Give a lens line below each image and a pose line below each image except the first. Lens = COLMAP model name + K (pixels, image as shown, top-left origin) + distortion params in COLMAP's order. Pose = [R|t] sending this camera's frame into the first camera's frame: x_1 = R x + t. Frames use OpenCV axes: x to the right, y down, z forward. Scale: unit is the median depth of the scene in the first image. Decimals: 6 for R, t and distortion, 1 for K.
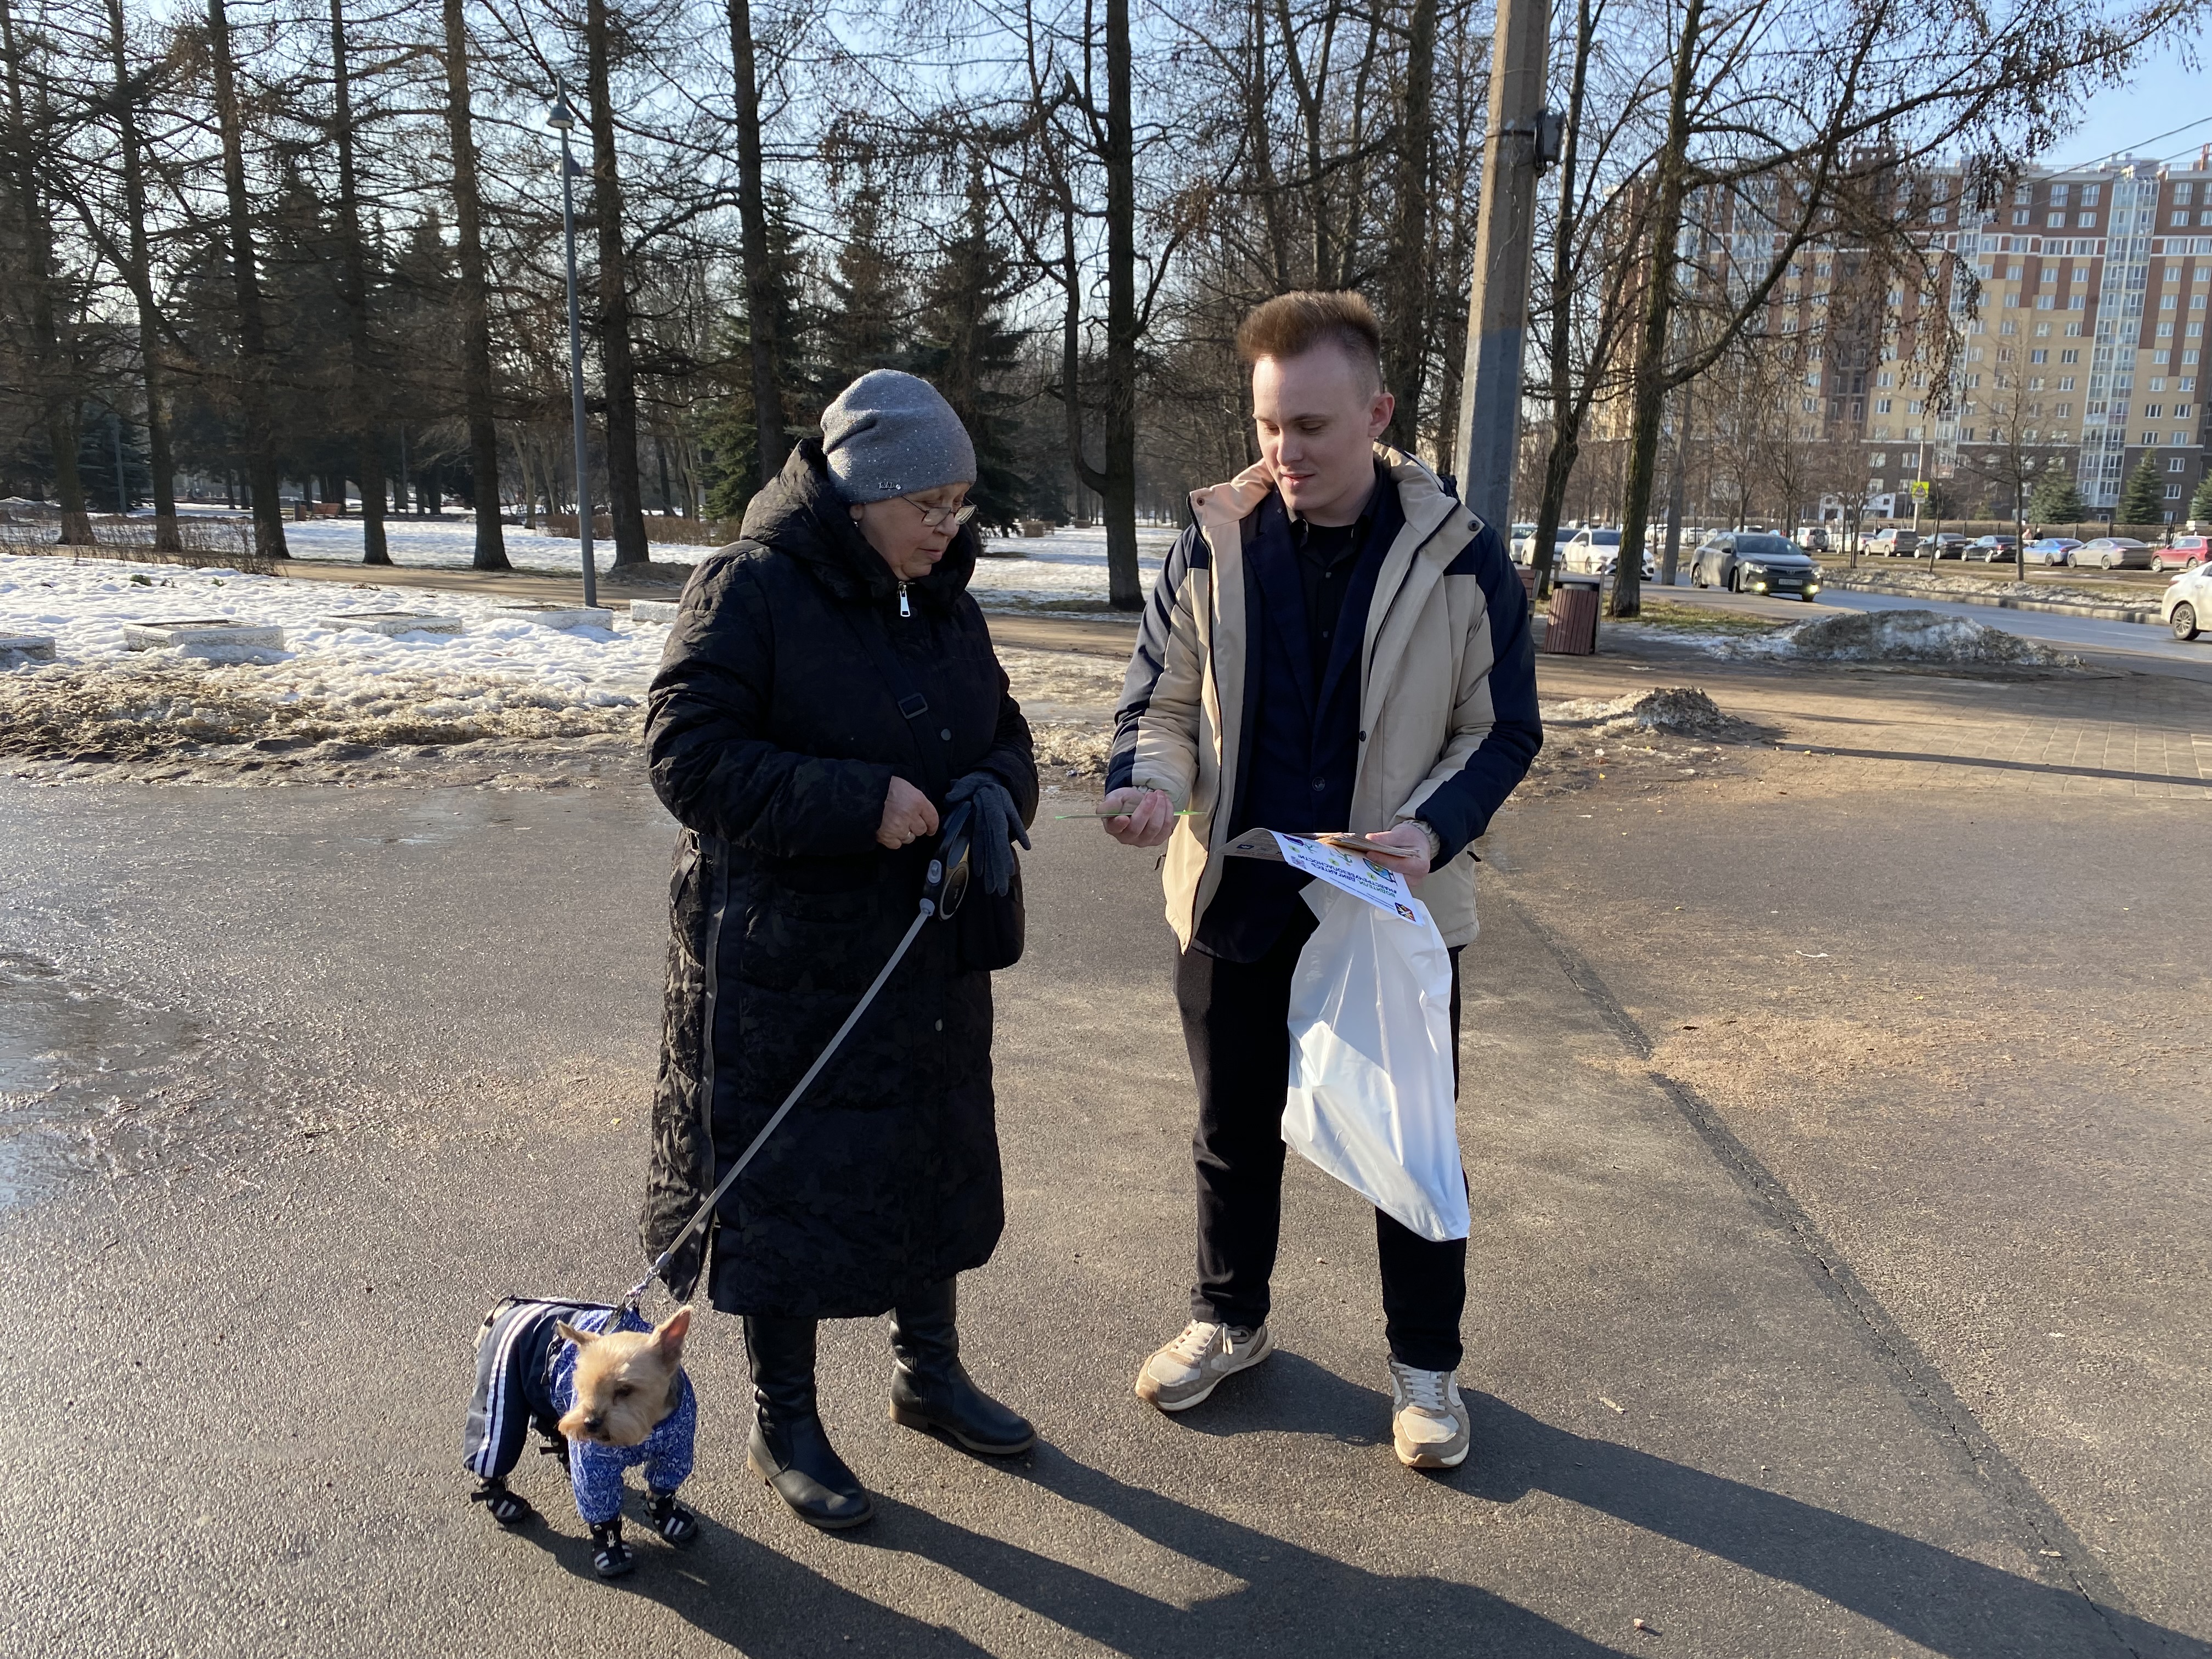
lens RADIAL K [[1665.3, 0, 1106.0], [0, 1665.3, 829.5], [0, 0, 1]] dist [-0.033301, 0.037275]
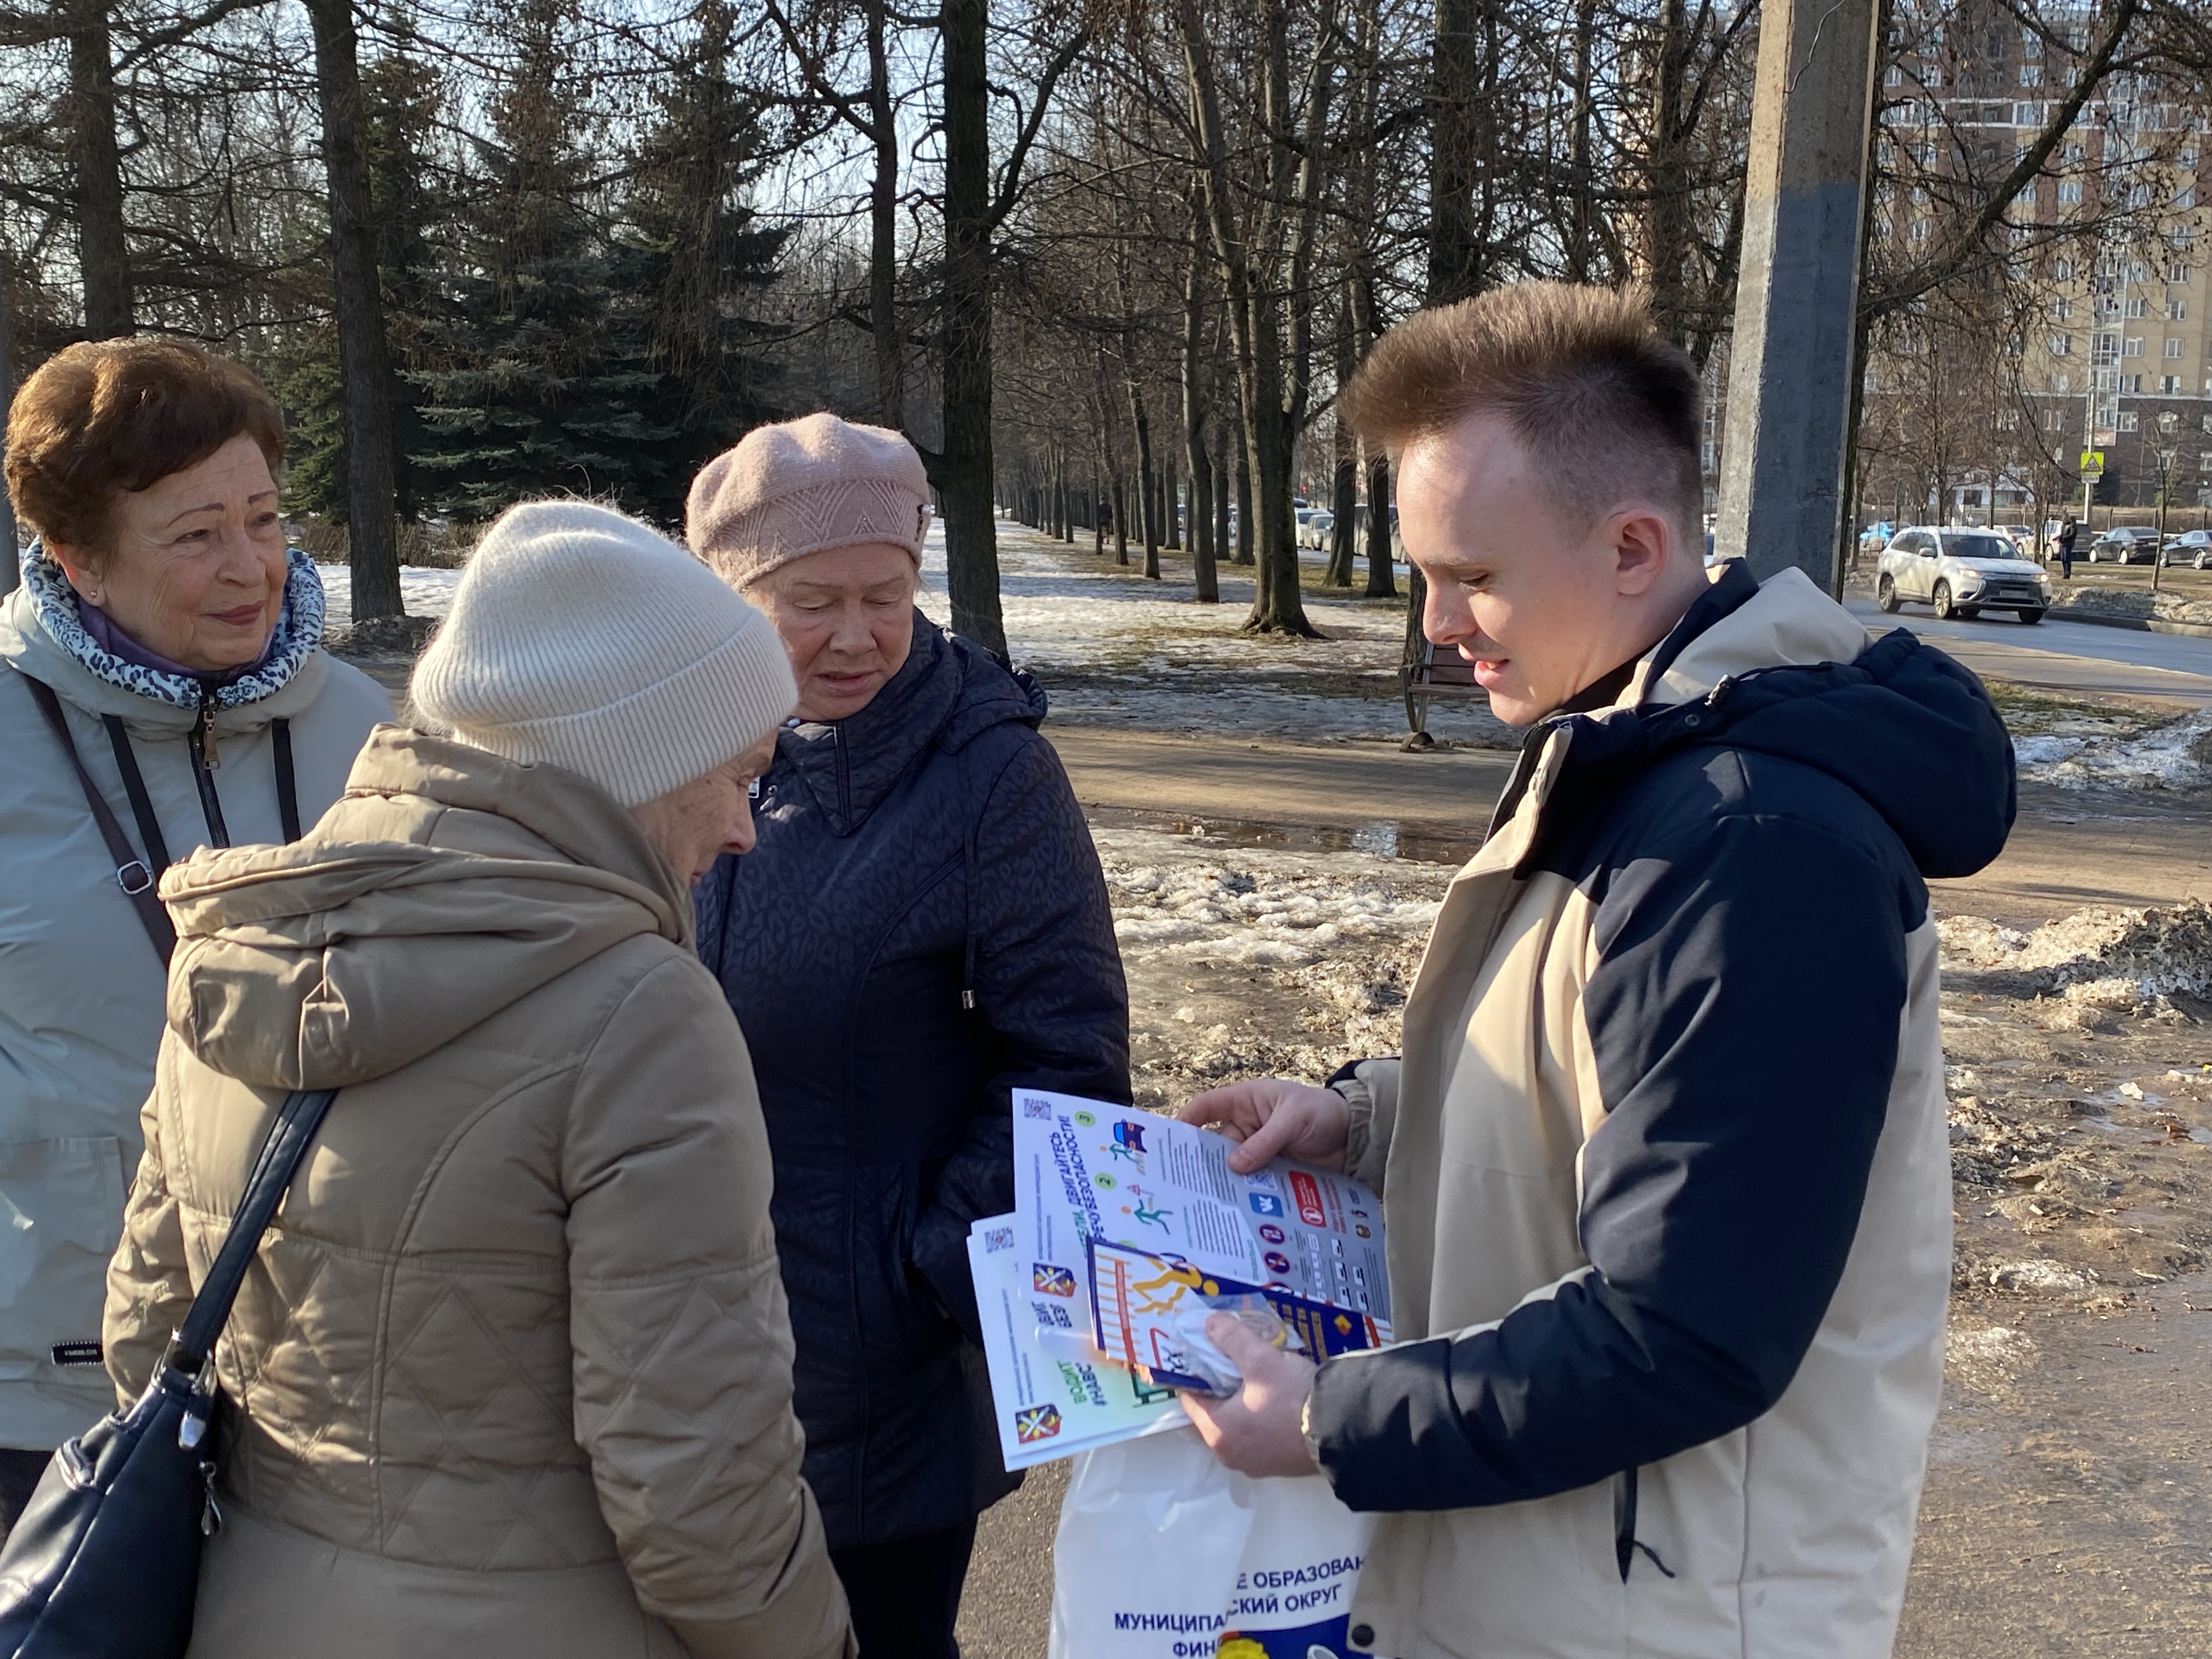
lens RADIAL K [[2405.1, 0, 1106.0], [0, 2405.1, 829.5], [0, 0, 1]] dist [0.081258, -0.253777]
pose [[0.996490, -0.012858, 0.082719, -0.004215], [0.017076, 0.998579, -0.050482, -0.010146], [-0.081952, 0.051717, 0.995294, 0.040597]]
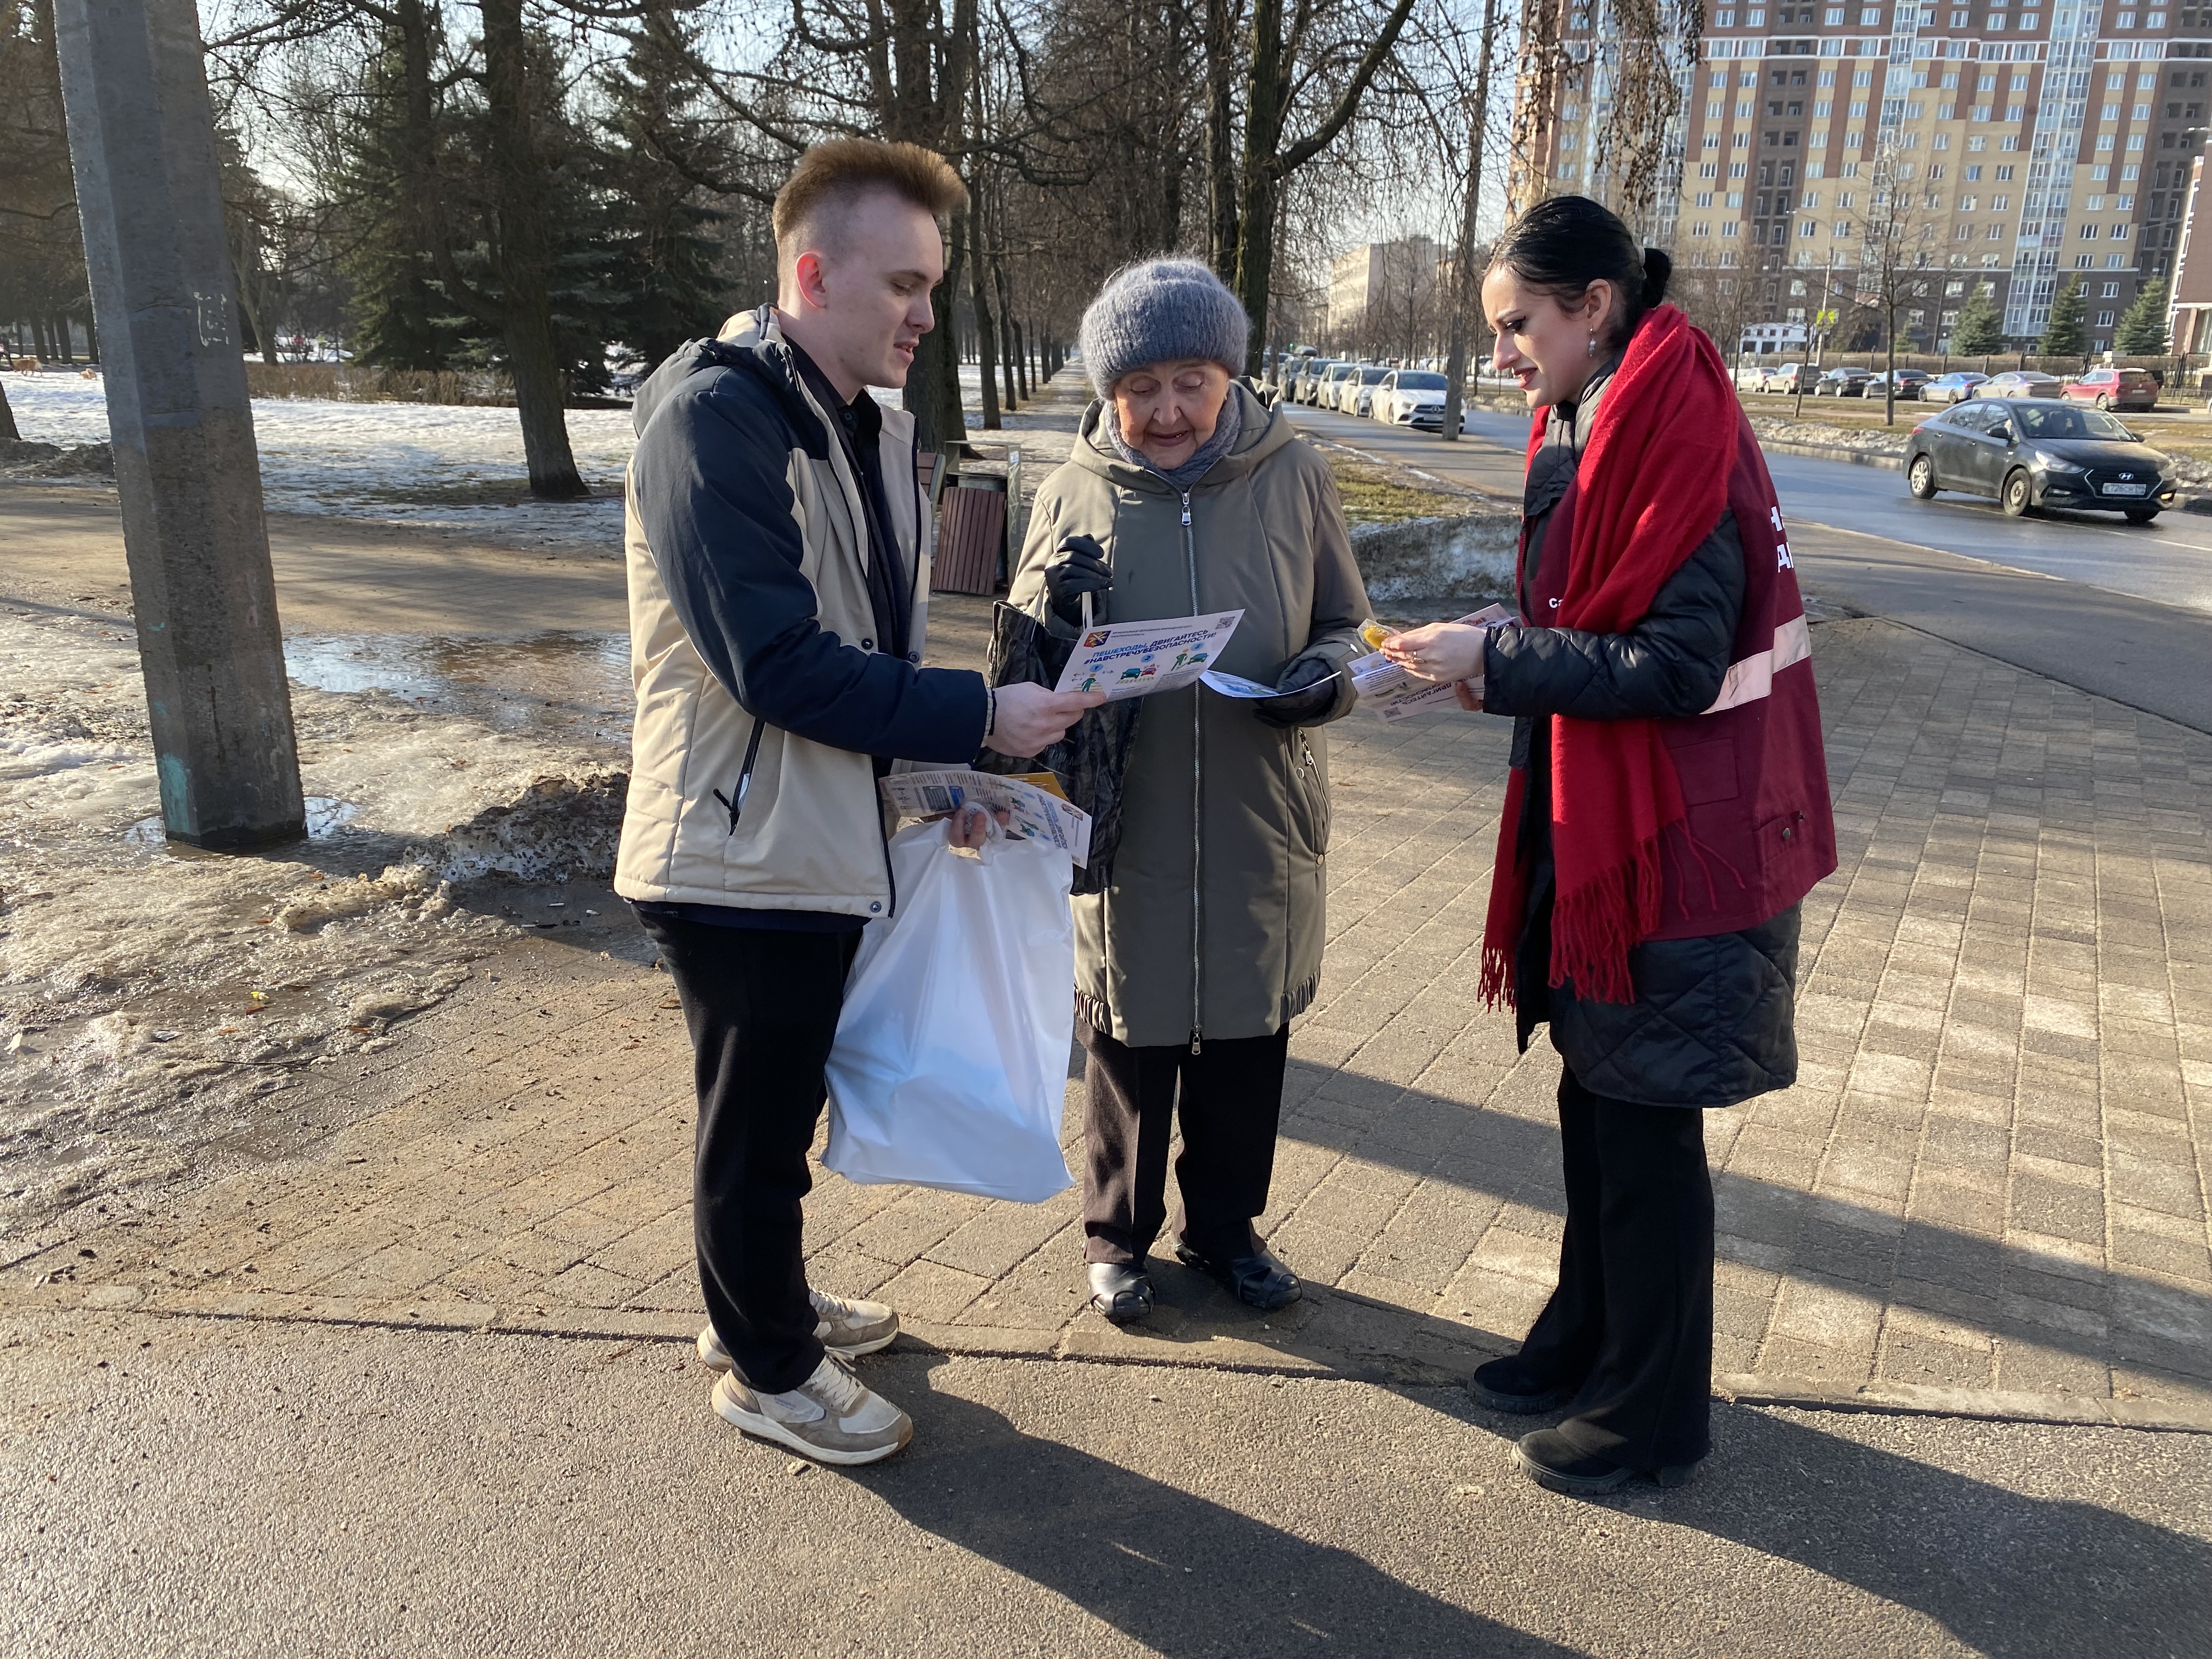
lens RADIAL K [[1648.5, 0, 1106.0], [0, 1648.5, 829.5], [0, 0, 1]] dist [0.002707, 0.002374]
pose [[0.999441, -0.015937, 0.029390, 0.067344], [0.013103, 0.995465, 0.094220, -0.015909], [-0.030758, -0.093782, 0.995118, 0.078526]]
